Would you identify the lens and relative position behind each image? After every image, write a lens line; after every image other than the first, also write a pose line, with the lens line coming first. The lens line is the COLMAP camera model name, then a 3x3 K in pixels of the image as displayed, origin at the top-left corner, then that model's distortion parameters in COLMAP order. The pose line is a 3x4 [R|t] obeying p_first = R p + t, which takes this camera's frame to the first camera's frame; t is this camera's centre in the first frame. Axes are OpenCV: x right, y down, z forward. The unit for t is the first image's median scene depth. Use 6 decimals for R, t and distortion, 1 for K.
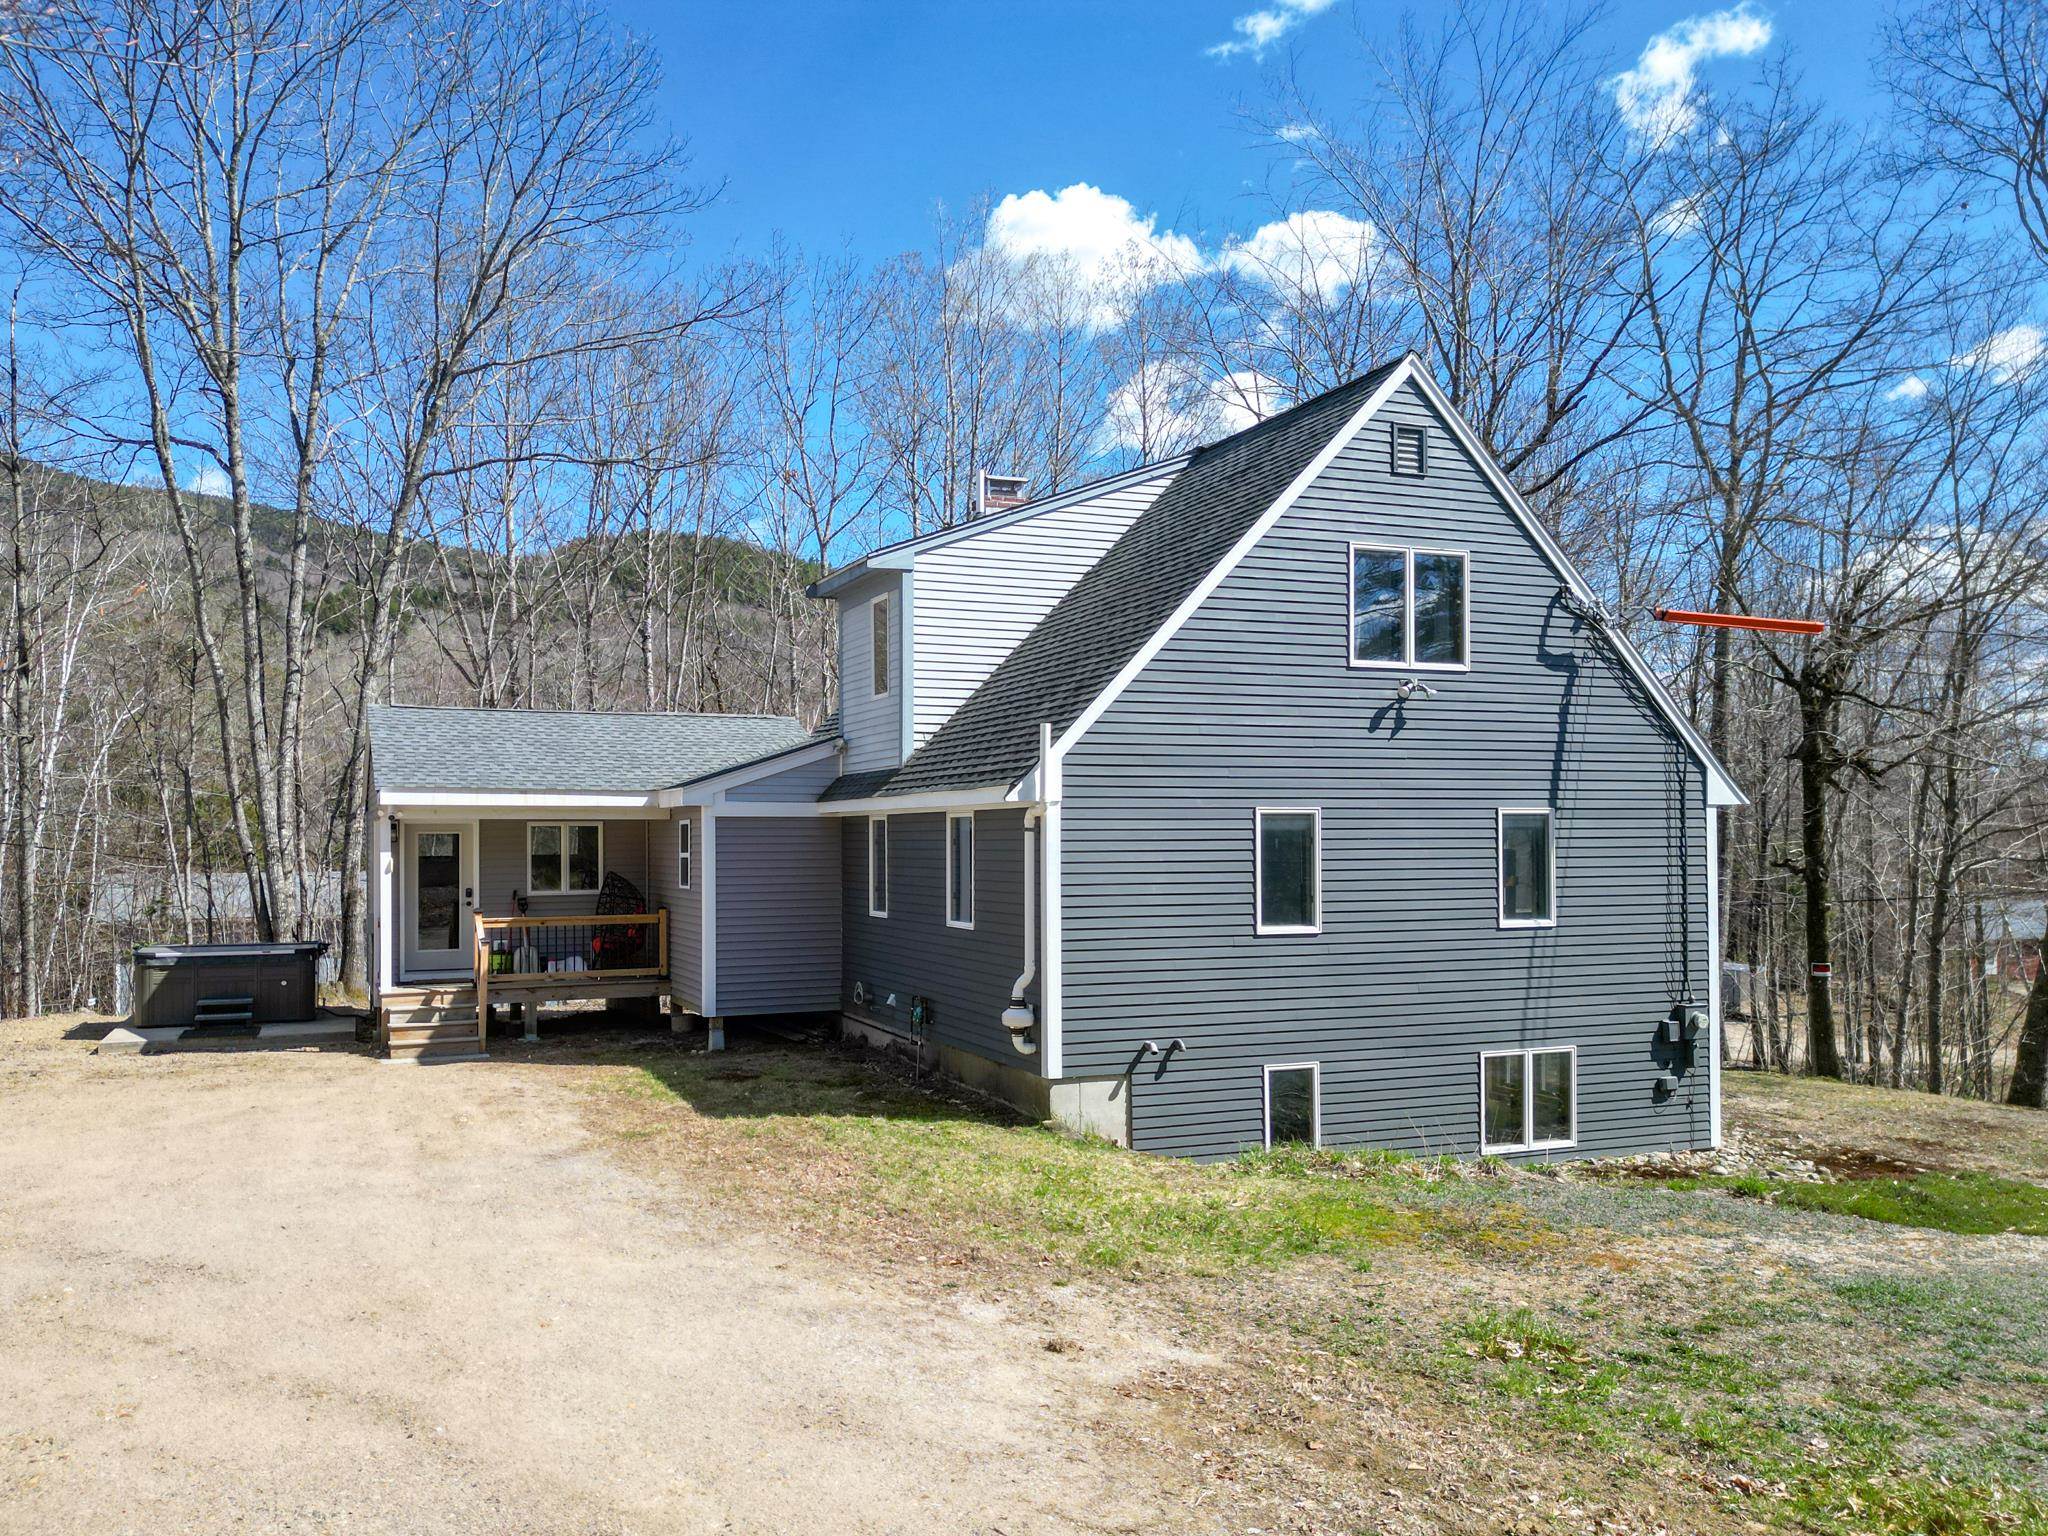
lens RADIAL K [[1557.5, 0, 962.7], [0, 1557.5, 834.1], [0, 0, 1]] dist [0.033779, -0.005500]
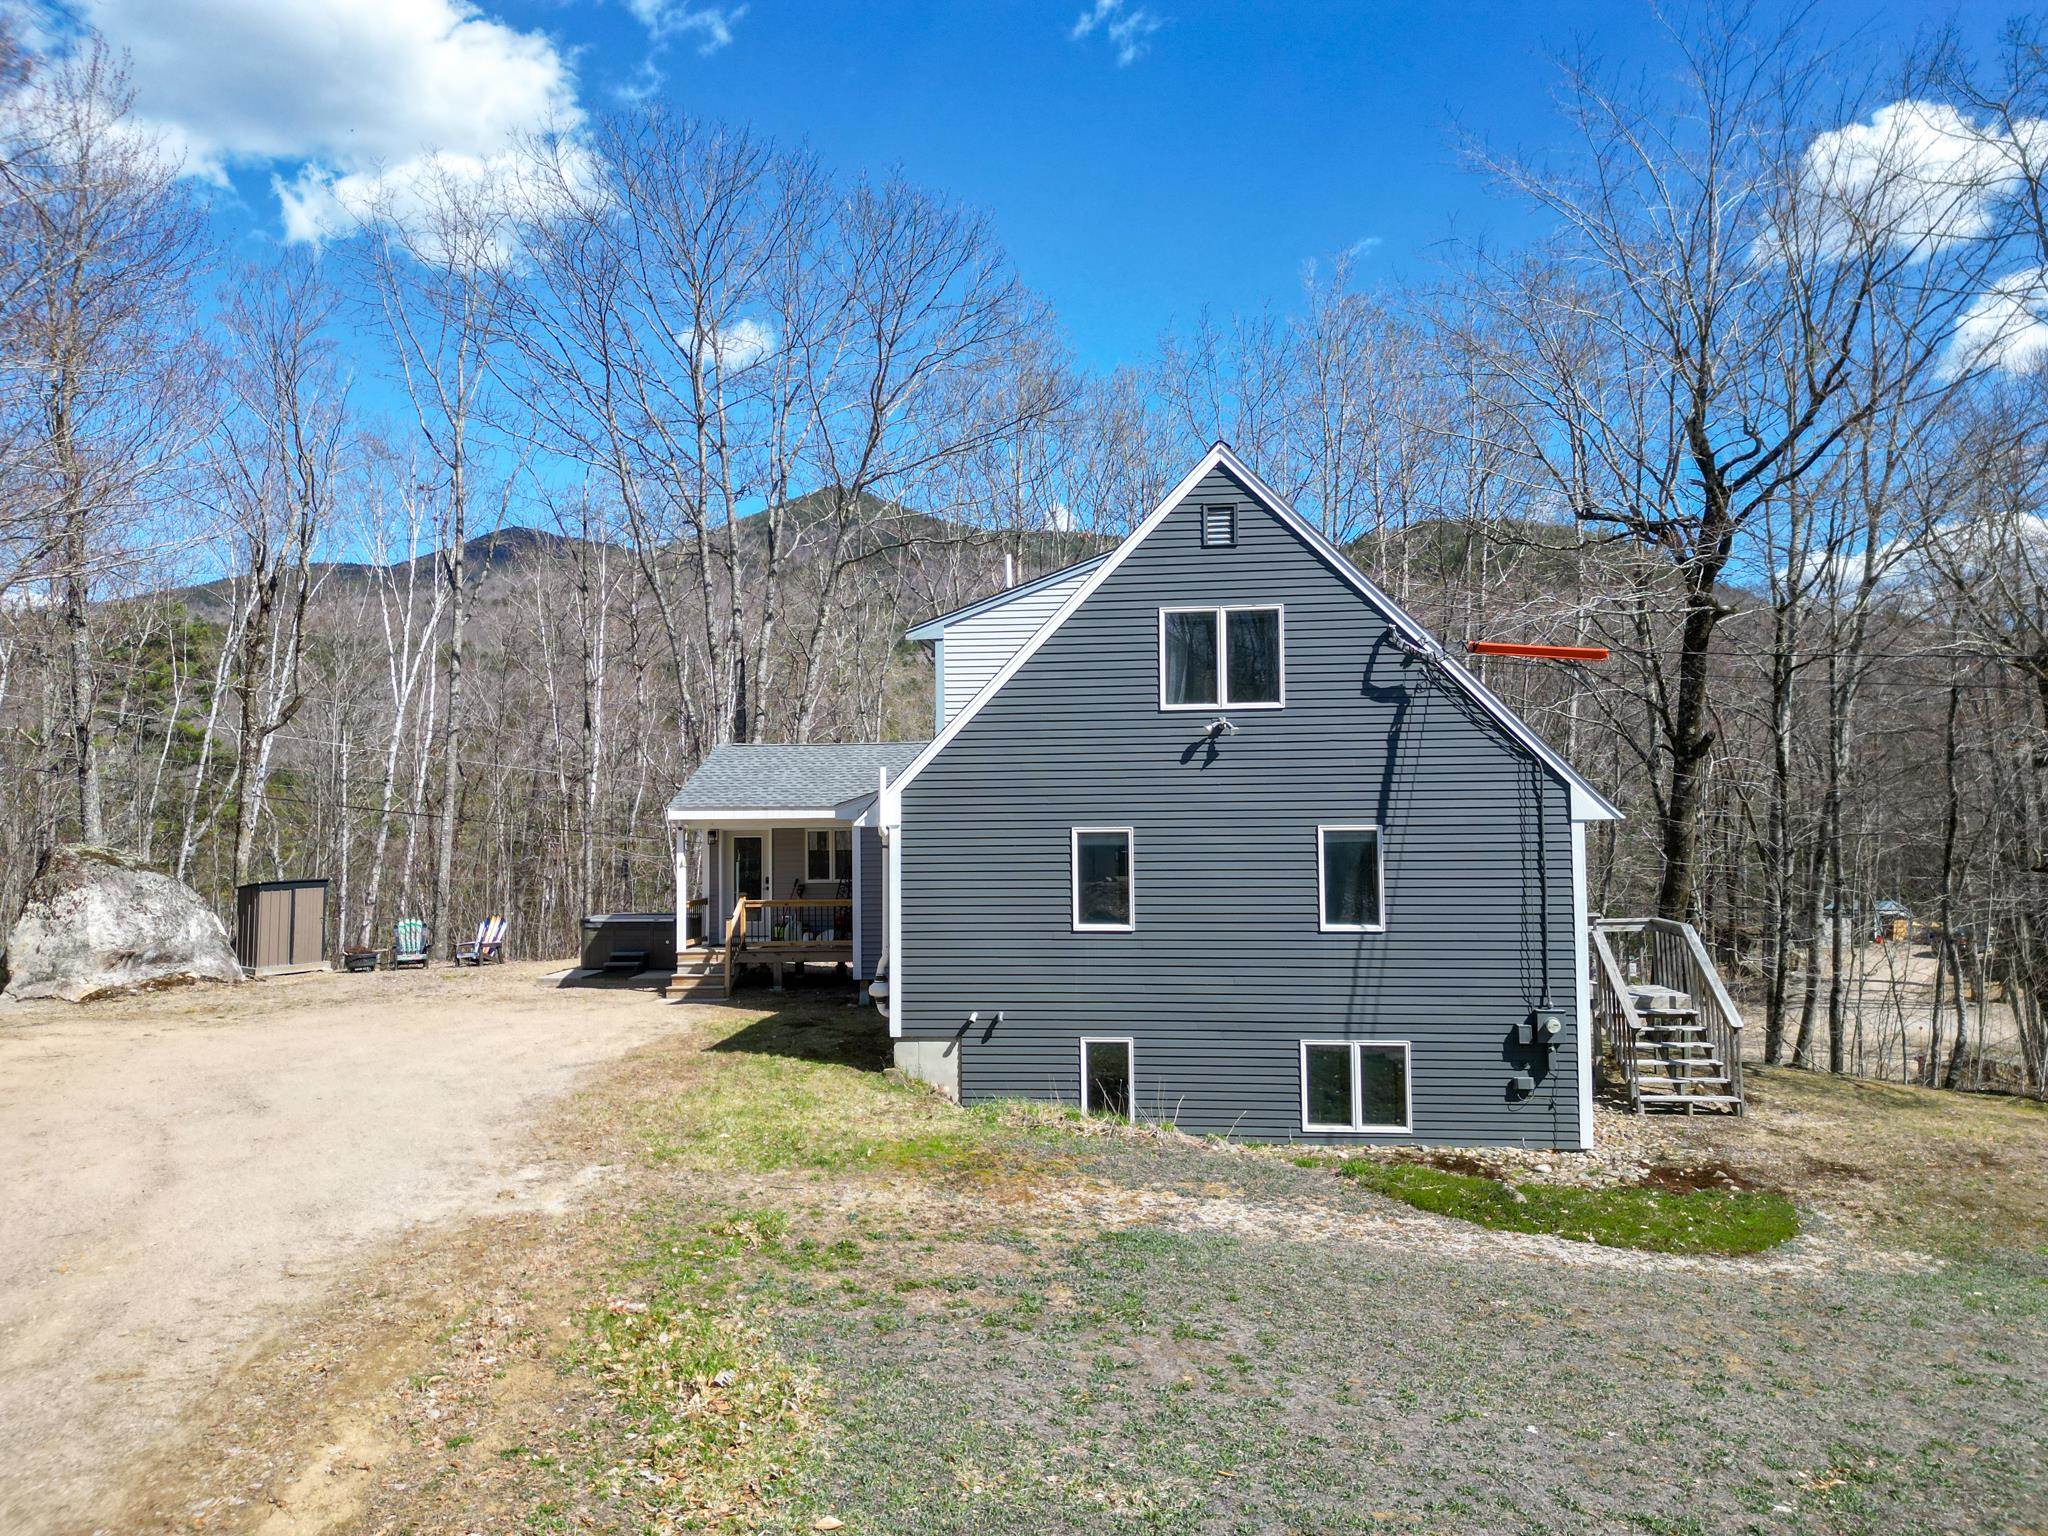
lens RADIAL K [[1457.0, 0, 1024.0], [0, 1457.0, 768.0], [0, 0, 1]] dist [0.036568, -0.002853]
pose [[0.885764, -0.020244, -0.463695, 0.641753], [0.007190, 0.999527, -0.029903, -0.028352], [0.464081, 0.023153, 0.885490, -0.041277]]
